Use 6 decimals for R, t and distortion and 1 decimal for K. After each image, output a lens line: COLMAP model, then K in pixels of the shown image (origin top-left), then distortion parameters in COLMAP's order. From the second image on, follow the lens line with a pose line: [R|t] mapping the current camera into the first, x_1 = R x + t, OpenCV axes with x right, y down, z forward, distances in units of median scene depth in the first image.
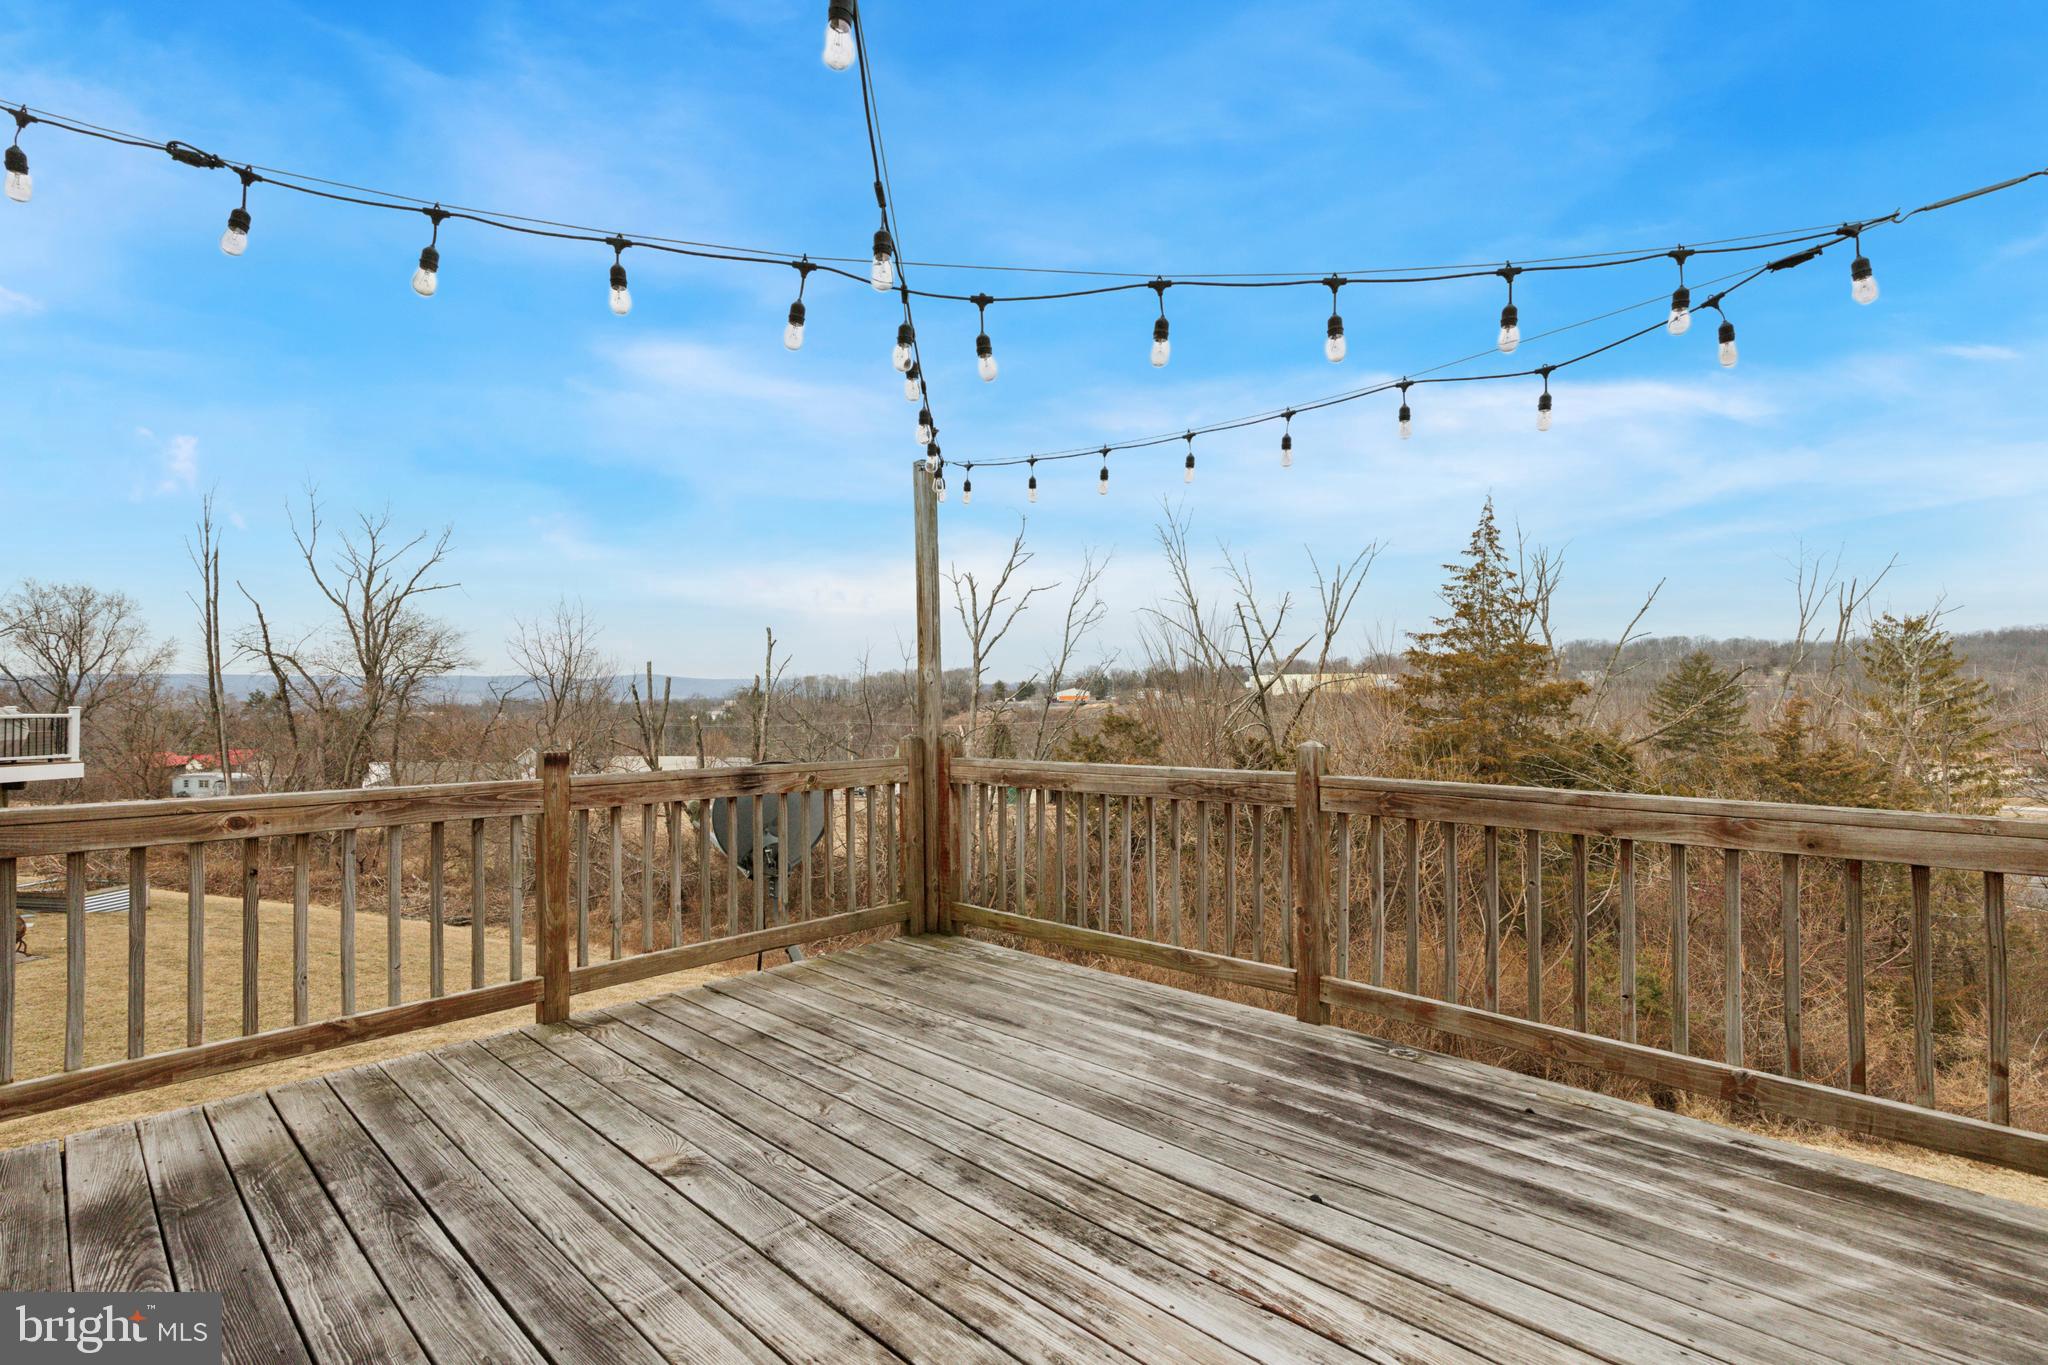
lens RADIAL K [[946.8, 0, 1026.1], [0, 946.8, 698.1], [0, 0, 1]] dist [0.008436, -0.004098]
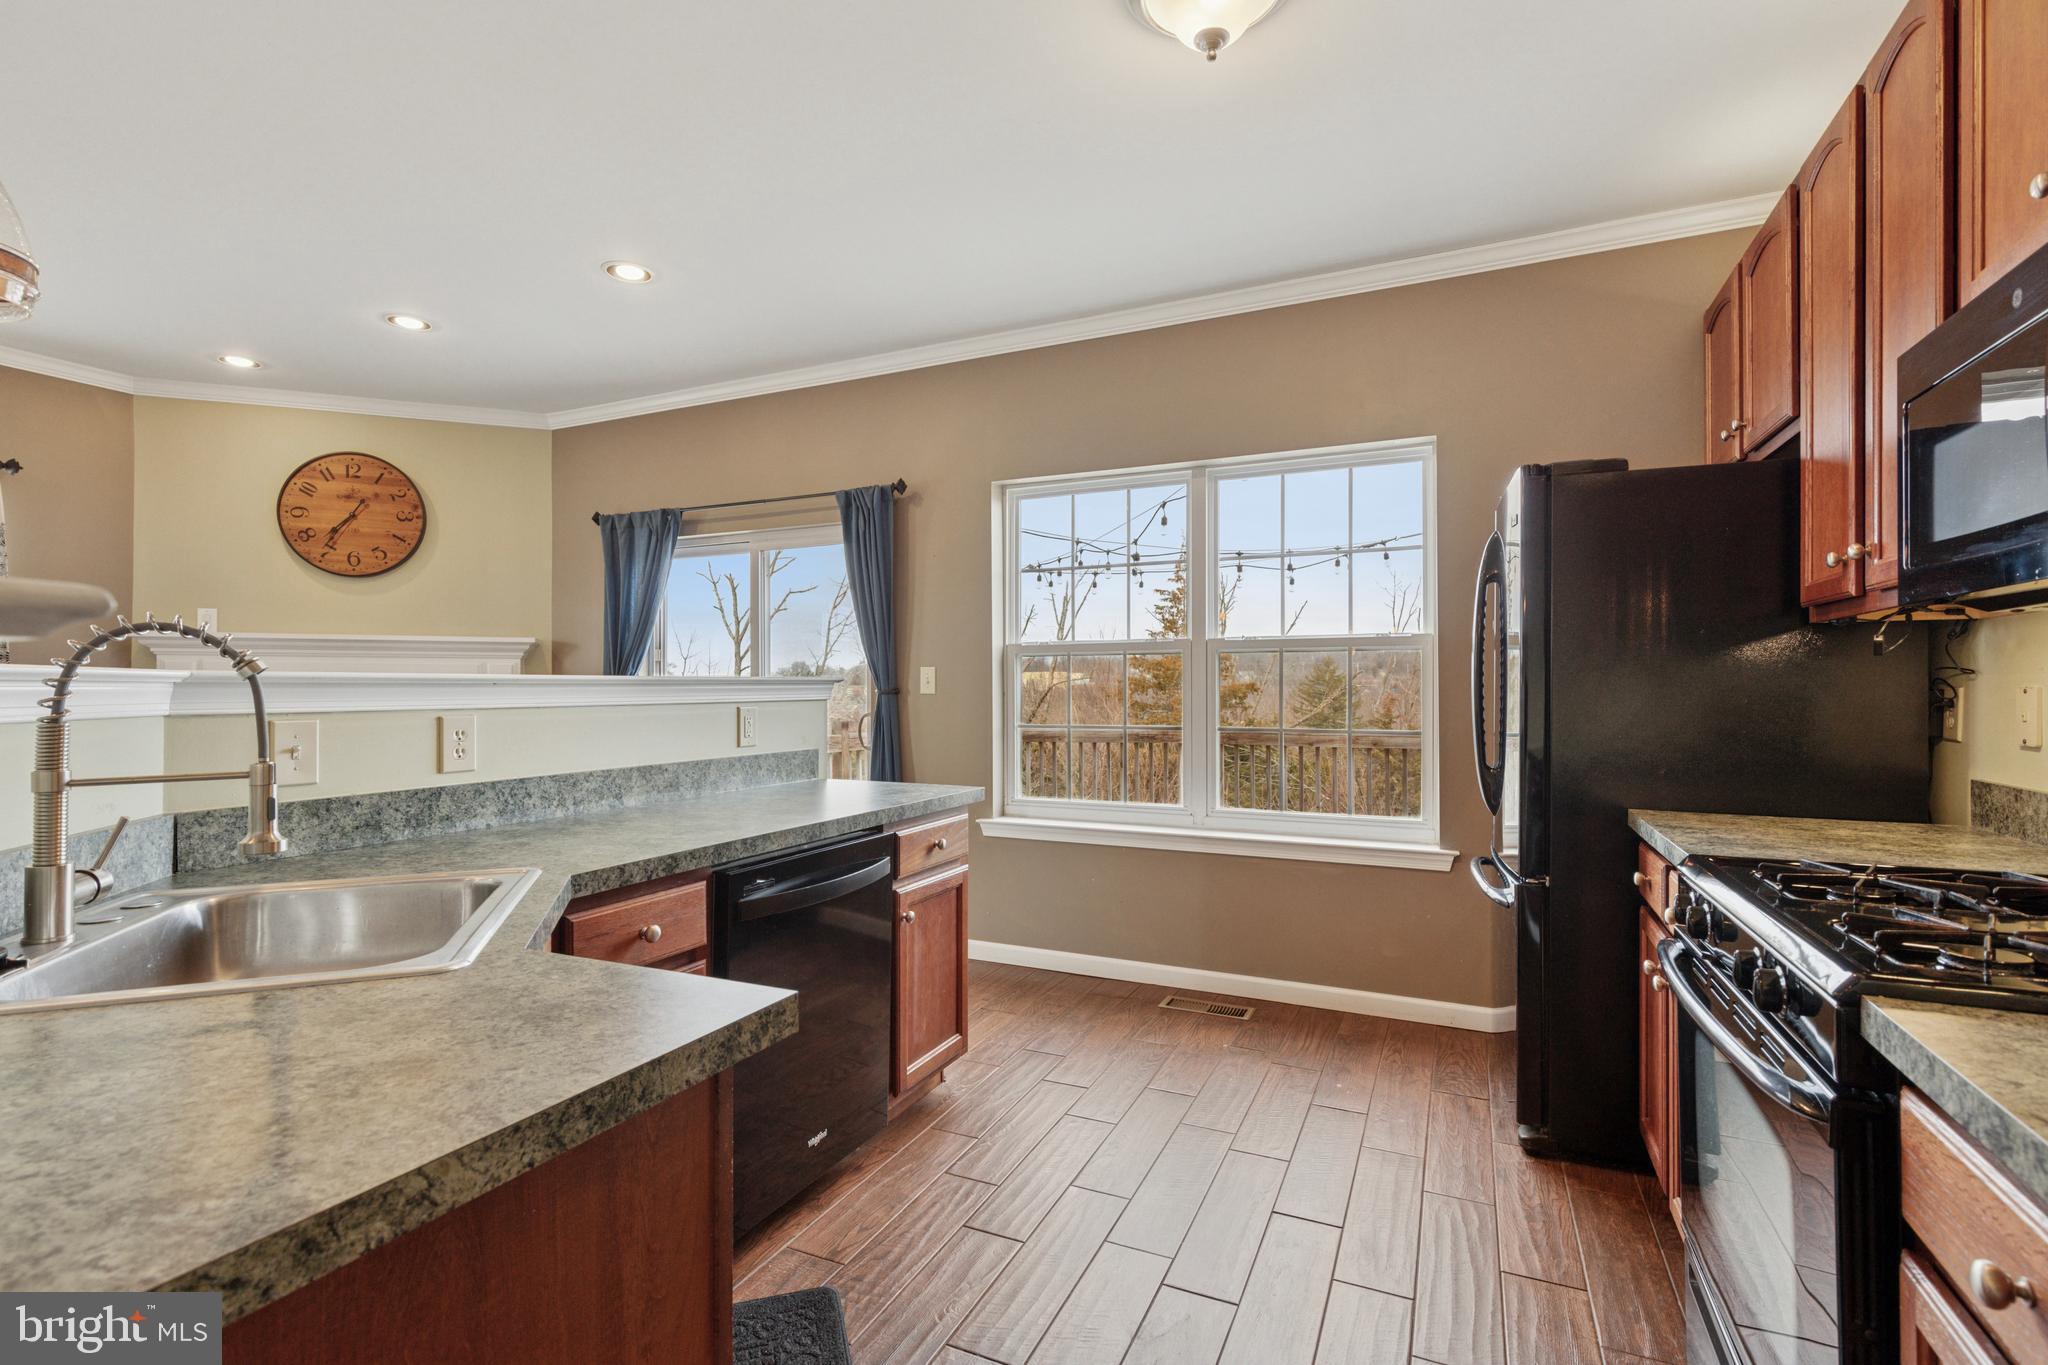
lens RADIAL K [[946.8, 0, 1023.4], [0, 946.8, 682.1], [0, 0, 1]] dist [0.008436, -0.004098]
pose [[0.953293, 0.004141, 0.302020, -0.639762], [0.000039, 0.999904, -0.013834, 0.002916], [-0.302048, 0.013200, 0.953201, -0.857464]]
